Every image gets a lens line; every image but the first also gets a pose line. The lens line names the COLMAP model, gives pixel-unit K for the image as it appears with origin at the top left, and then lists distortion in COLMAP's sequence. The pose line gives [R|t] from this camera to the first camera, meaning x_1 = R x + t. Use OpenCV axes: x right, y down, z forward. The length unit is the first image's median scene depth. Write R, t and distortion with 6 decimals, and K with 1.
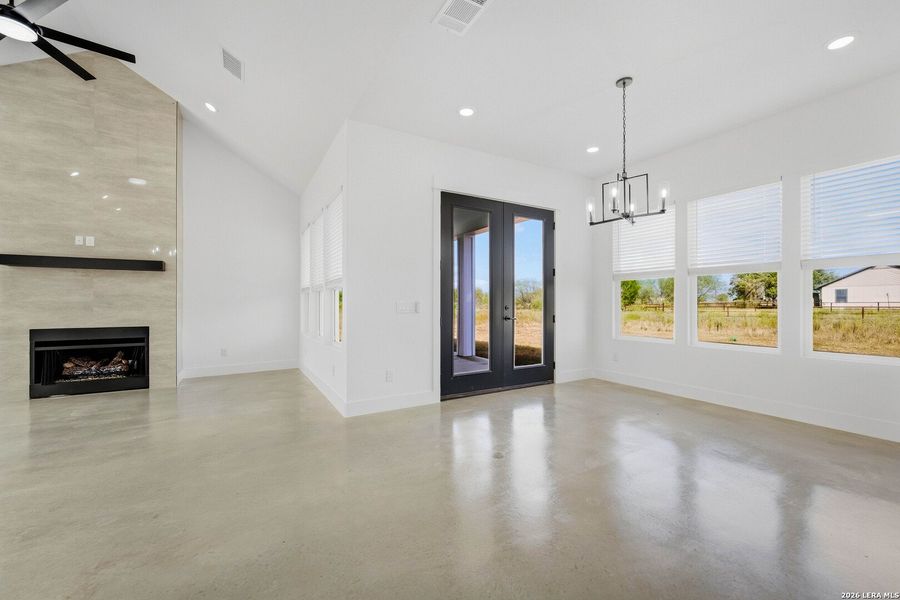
lens RADIAL K [[372.3, 0, 447.9], [0, 372.3, 302.7], [0, 0, 1]] dist [-0.002358, 0.000660]
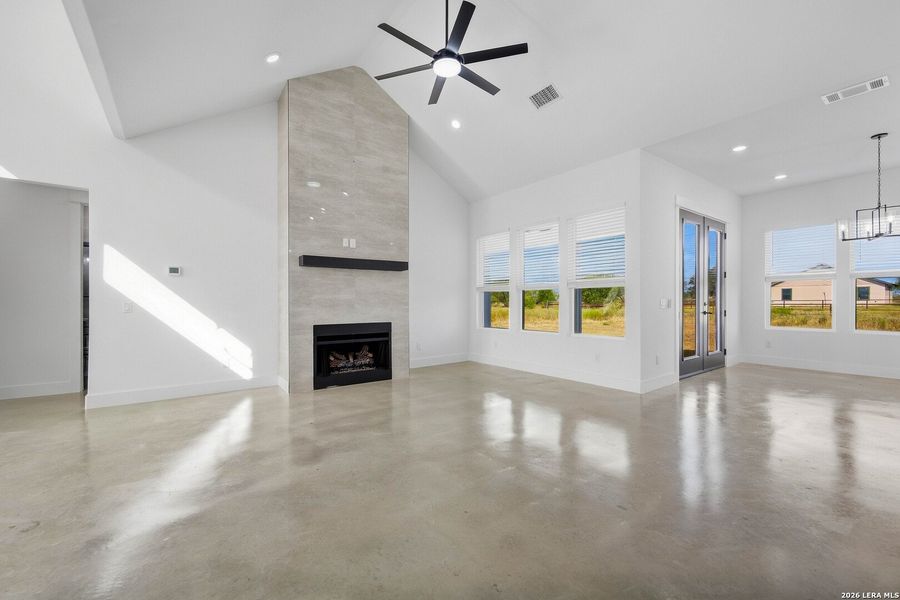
lens RADIAL K [[372.3, 0, 454.6], [0, 372.3, 302.6], [0, 0, 1]] dist [-0.002358, 0.000660]
pose [[0.993349, -0.002150, 0.115123, -0.788518], [0.001731, 0.999992, 0.003733, 0.003227], [-0.115130, -0.003509, 0.993344, -0.108064]]
